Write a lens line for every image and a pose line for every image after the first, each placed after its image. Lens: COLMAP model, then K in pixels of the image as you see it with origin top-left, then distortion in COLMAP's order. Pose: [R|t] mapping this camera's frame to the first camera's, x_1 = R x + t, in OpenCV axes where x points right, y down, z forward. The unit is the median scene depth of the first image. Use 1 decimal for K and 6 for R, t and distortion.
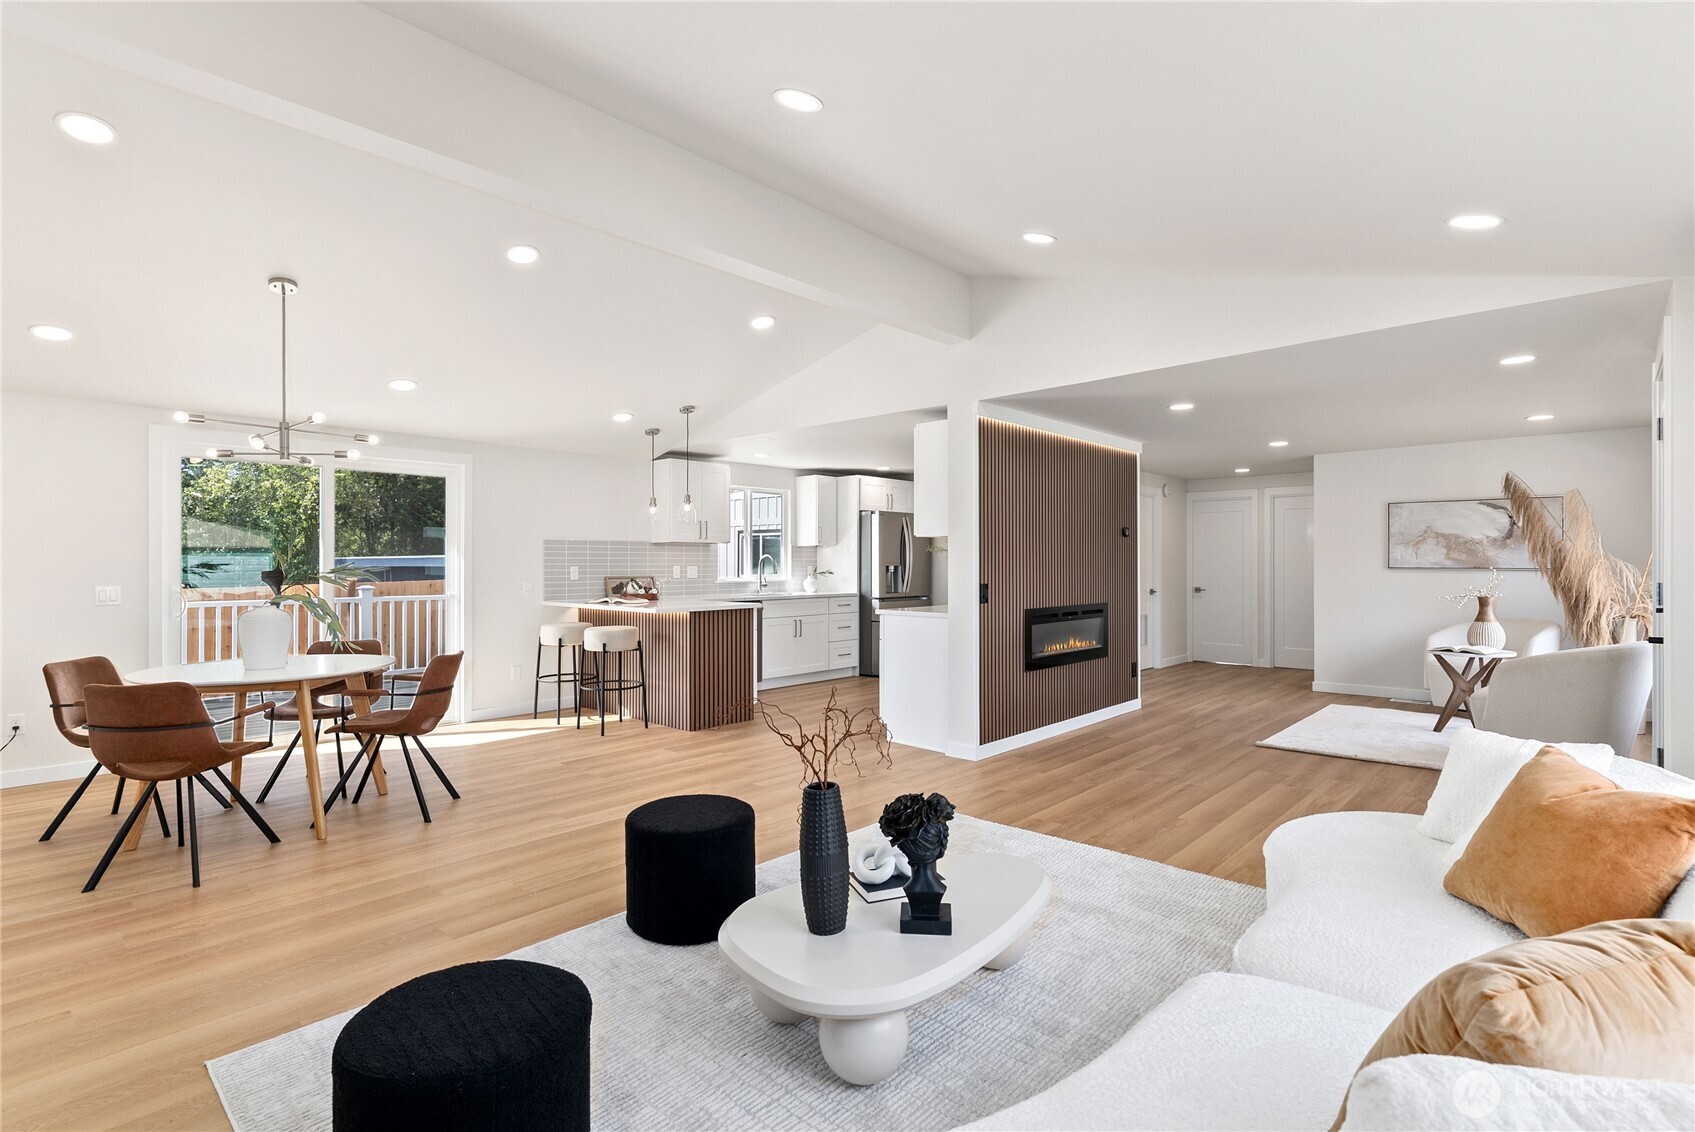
lens RADIAL K [[814.9, 0, 850.8], [0, 814.9, 563.6], [0, 0, 1]] dist [0.005444, -0.001872]
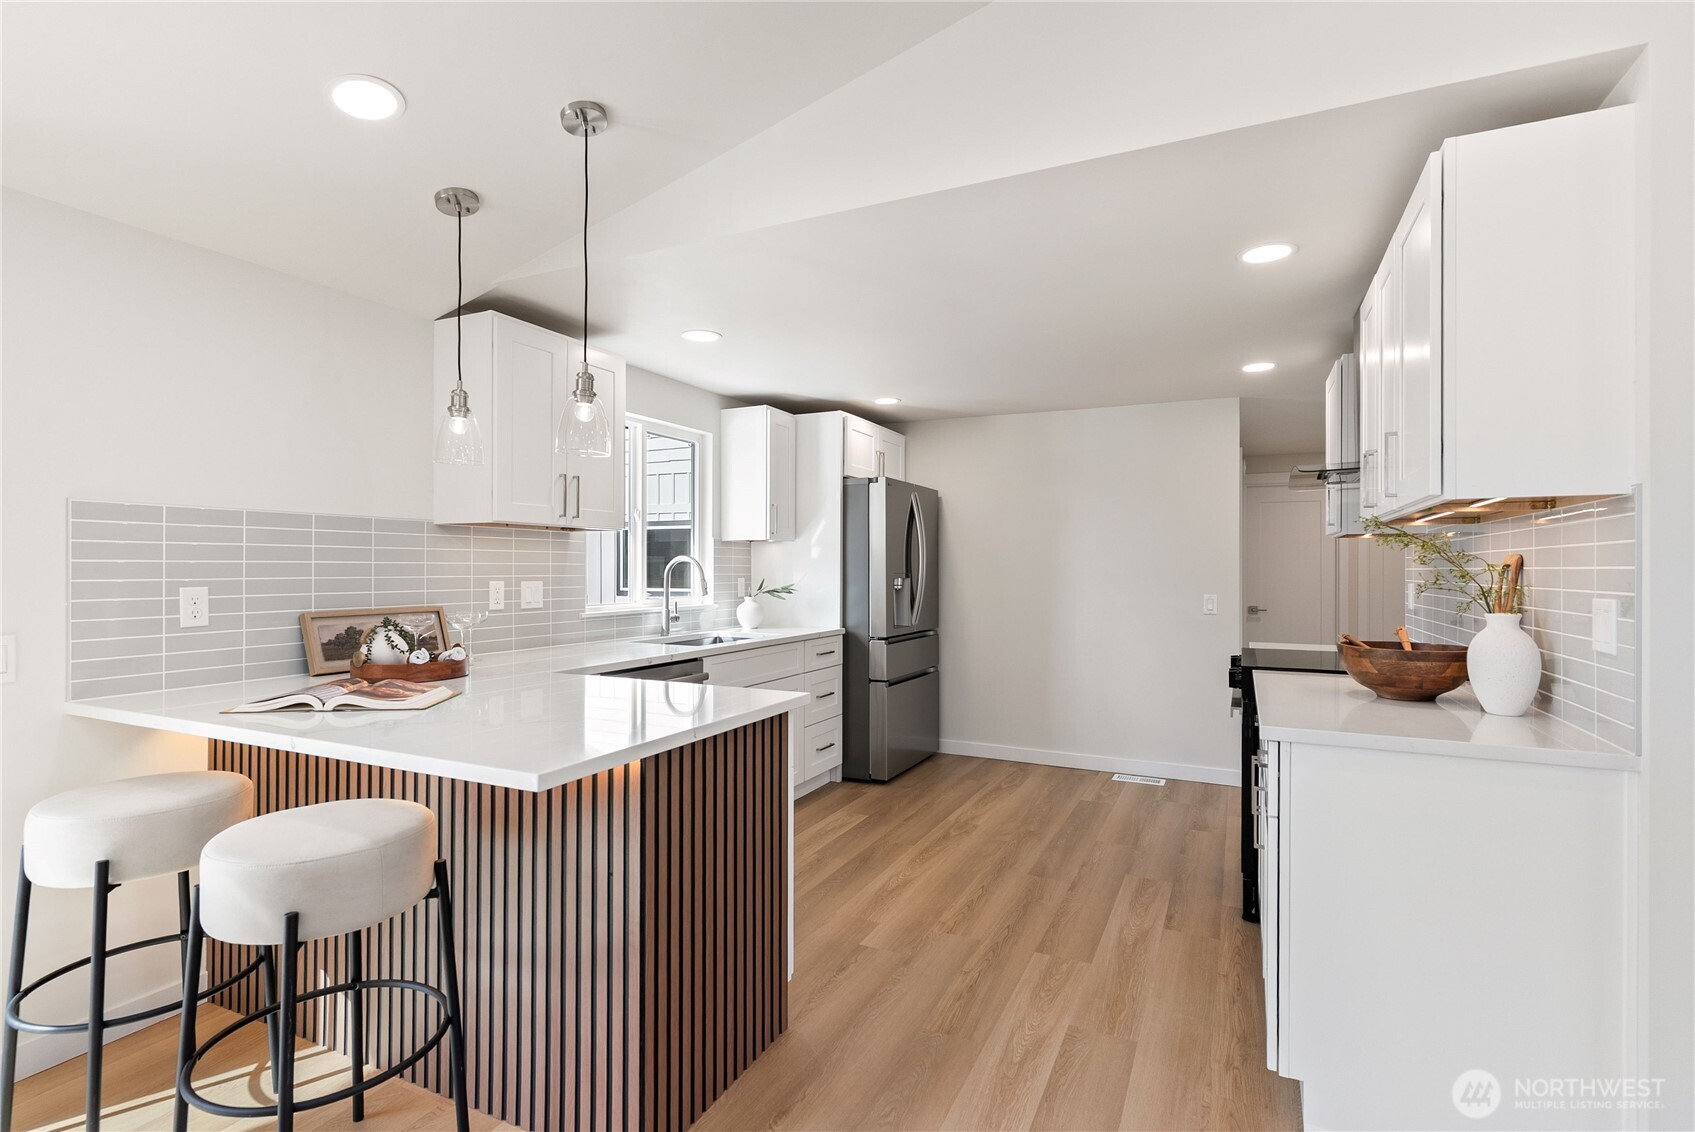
lens RADIAL K [[814.9, 0, 849.1], [0, 814.9, 569.4], [0, 0, 1]] dist [0.005444, -0.001872]
pose [[0.956708, 0.002668, 0.291037, -0.181815], [-0.002958, 0.999995, 0.000559, -0.004502], [-0.291034, -0.001396, 0.956712, 0.608025]]
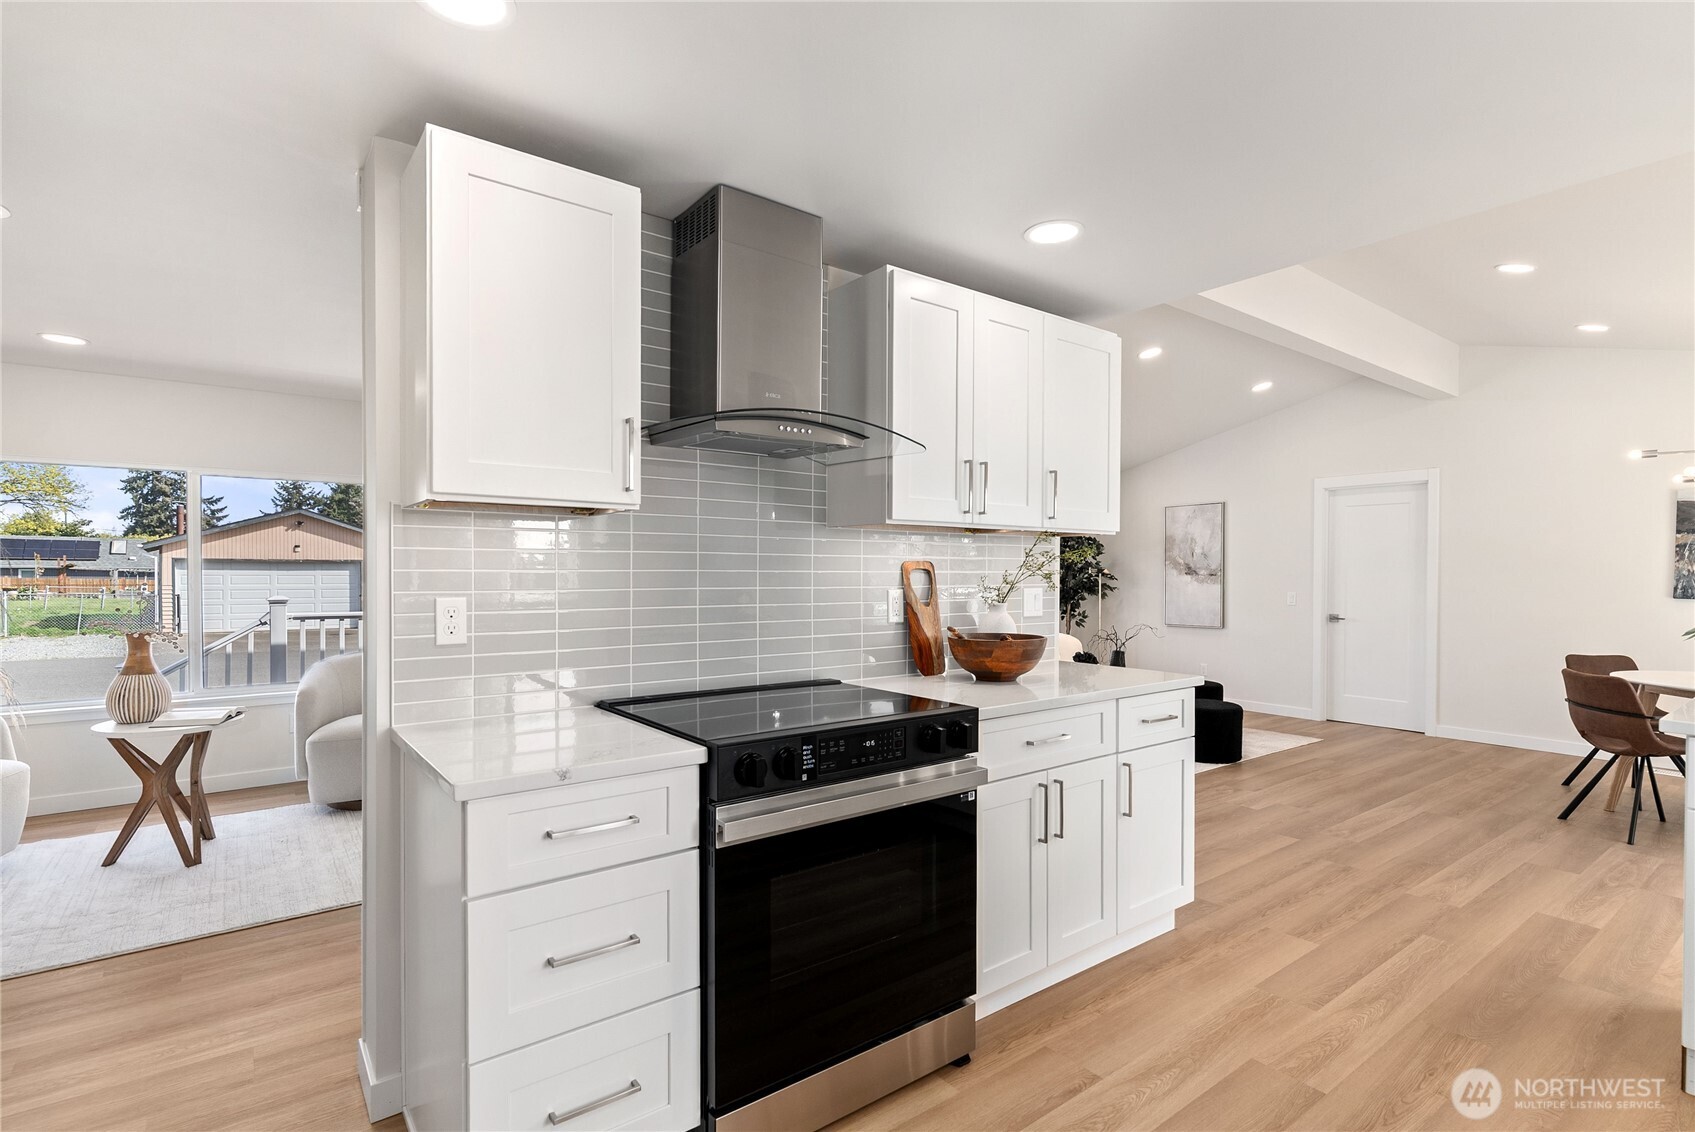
lens RADIAL K [[814.9, 0, 843.3], [0, 814.9, 581.6], [0, 0, 1]] dist [0.005444, -0.001872]
pose [[-0.984475, -0.005219, 0.175447, 0.131333], [-0.003025, 0.999914, 0.012771, -0.005732], [-0.175499, 0.012042, -0.984406, 1.258366]]
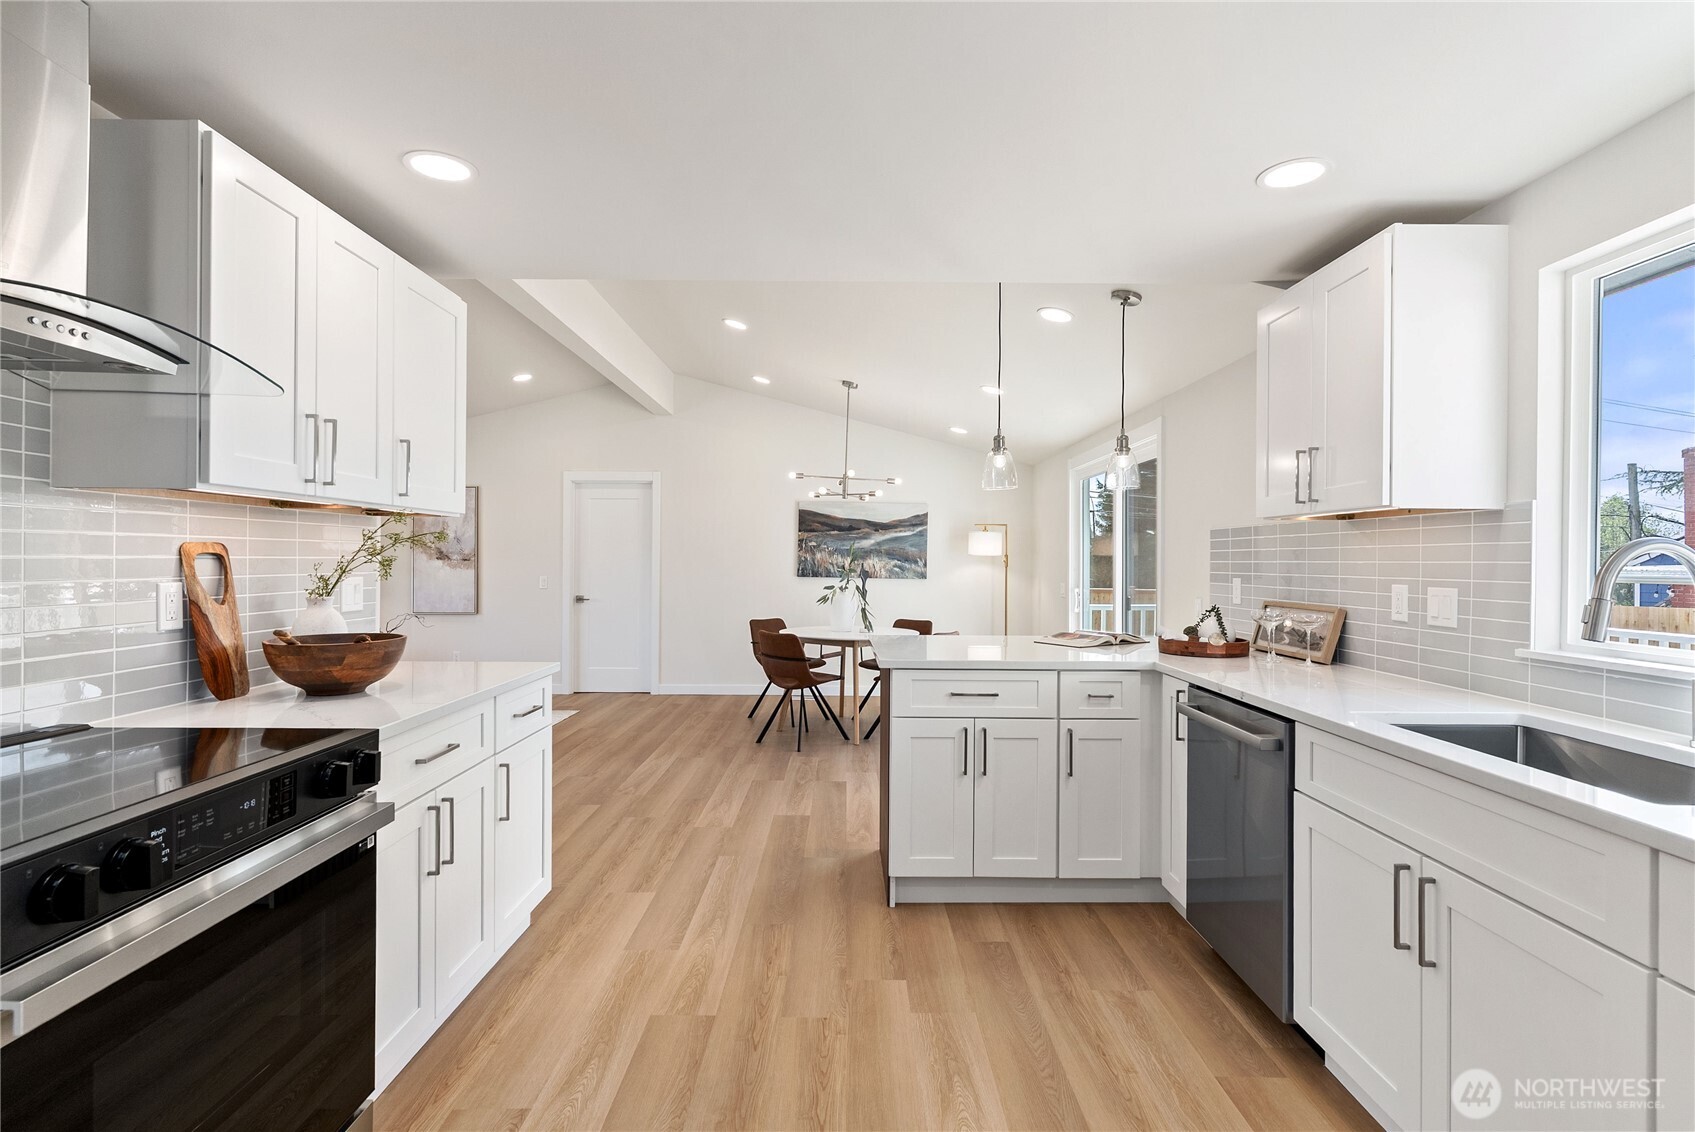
lens RADIAL K [[814.9, 0, 854.8], [0, 814.9, 561.7], [0, 0, 1]] dist [0.005444, -0.001872]
pose [[-0.729613, -0.003623, -0.683851, 0.197500], [-0.007444, 0.999969, 0.002644, -0.006448], [0.683820, 0.007020, -0.729617, 1.224970]]
